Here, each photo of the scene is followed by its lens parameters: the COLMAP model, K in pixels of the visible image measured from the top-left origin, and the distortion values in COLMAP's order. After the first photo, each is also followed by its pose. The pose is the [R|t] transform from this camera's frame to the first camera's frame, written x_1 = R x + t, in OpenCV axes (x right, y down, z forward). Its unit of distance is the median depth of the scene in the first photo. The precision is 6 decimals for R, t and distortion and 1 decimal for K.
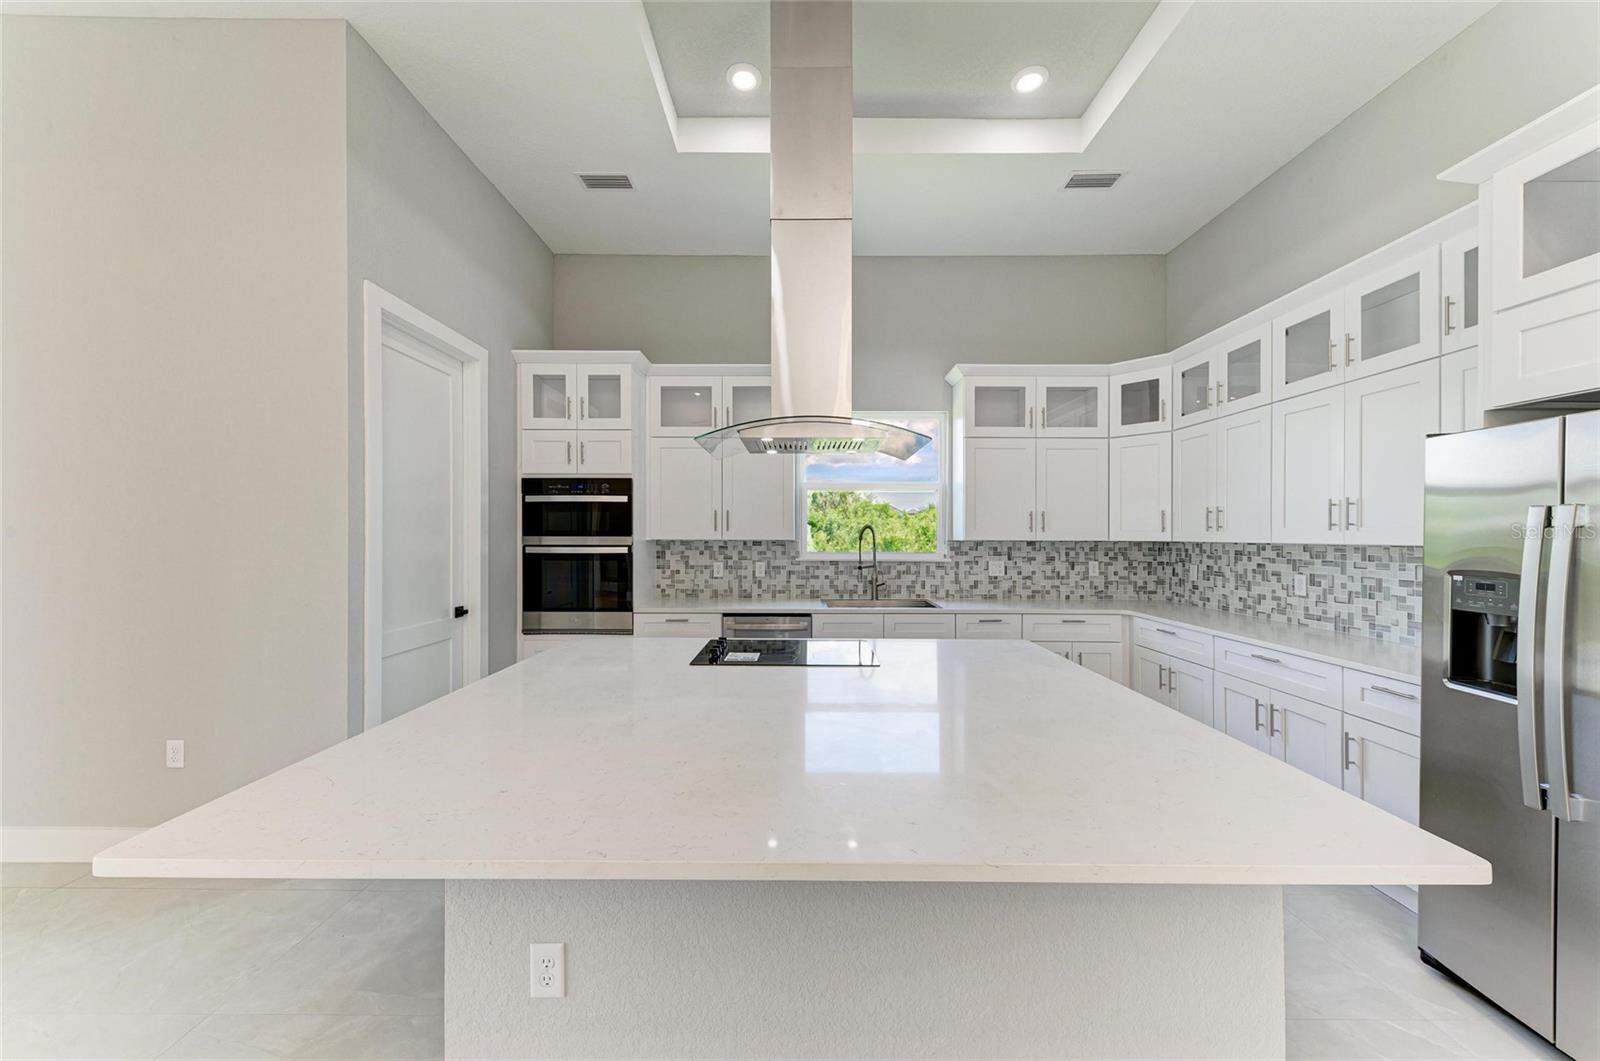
lens RADIAL K [[586.3, 0, 802.4], [0, 586.3, 534.6], [0, 0, 1]] dist [0.010943, -0.003081]
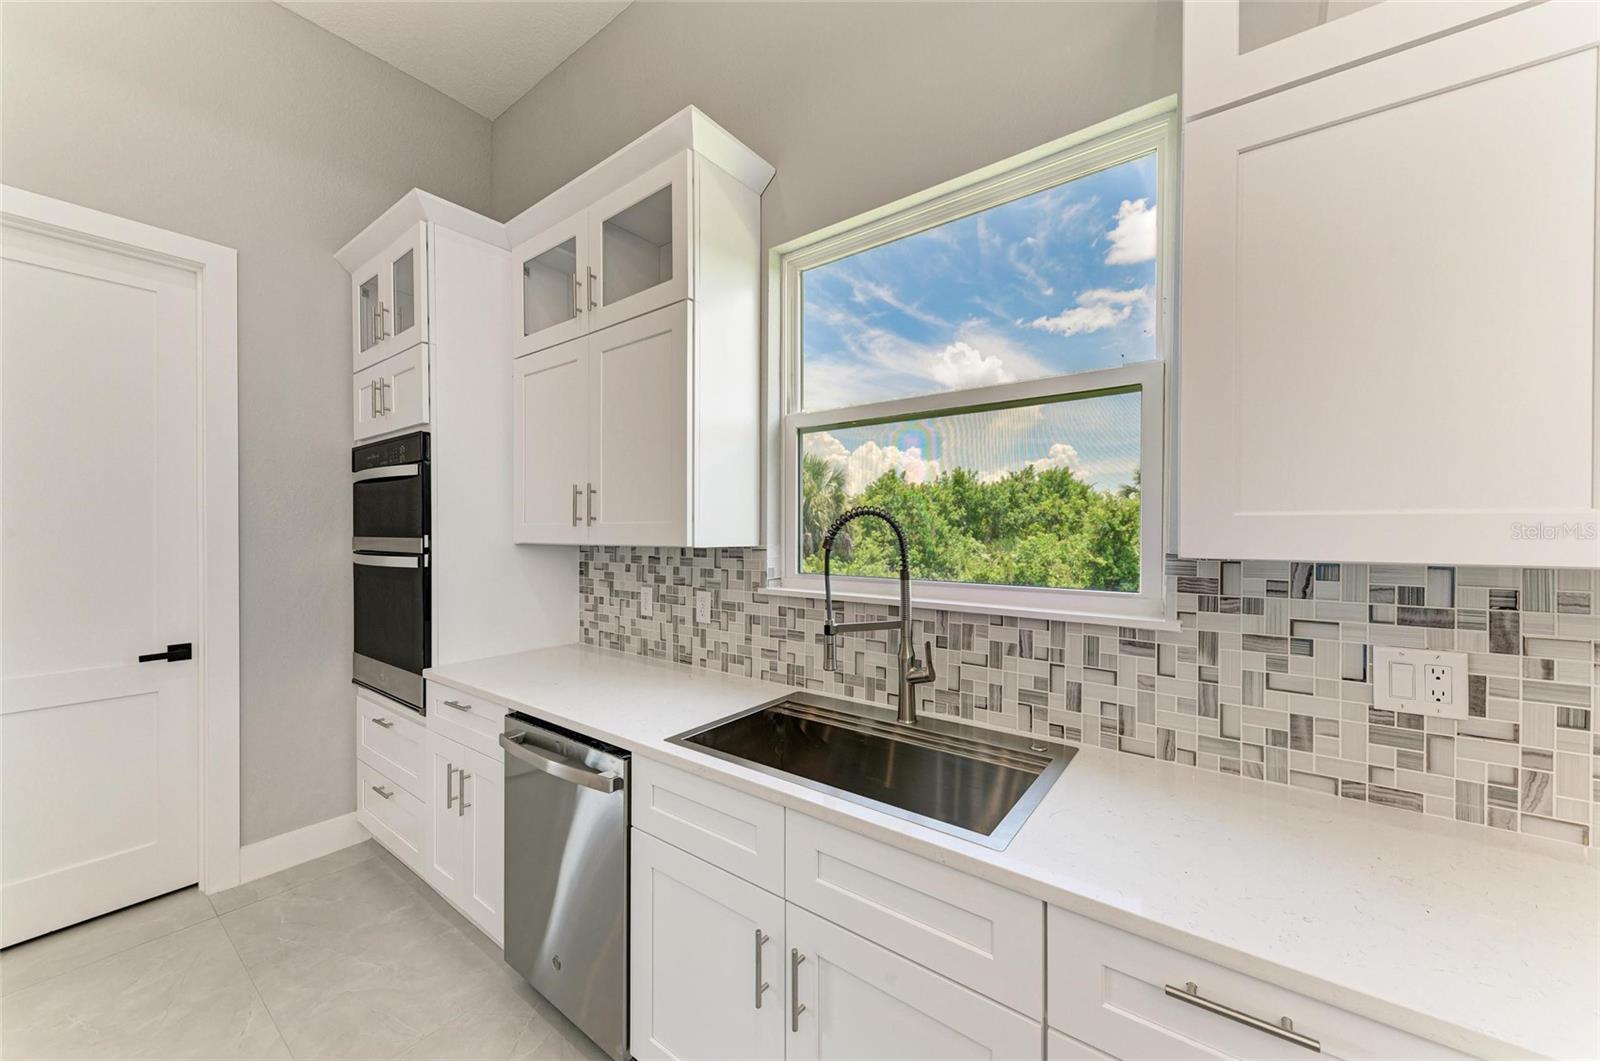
lens RADIAL K [[586.3, 0, 802.4], [0, 586.3, 540.0], [0, 0, 1]] dist [0.010943, -0.003081]
pose [[0.796302, 0.006477, -0.604865, 0.279399], [0.000477, 0.999936, 0.011336, -0.000651], [0.604899, -0.009316, 0.796248, 0.670733]]
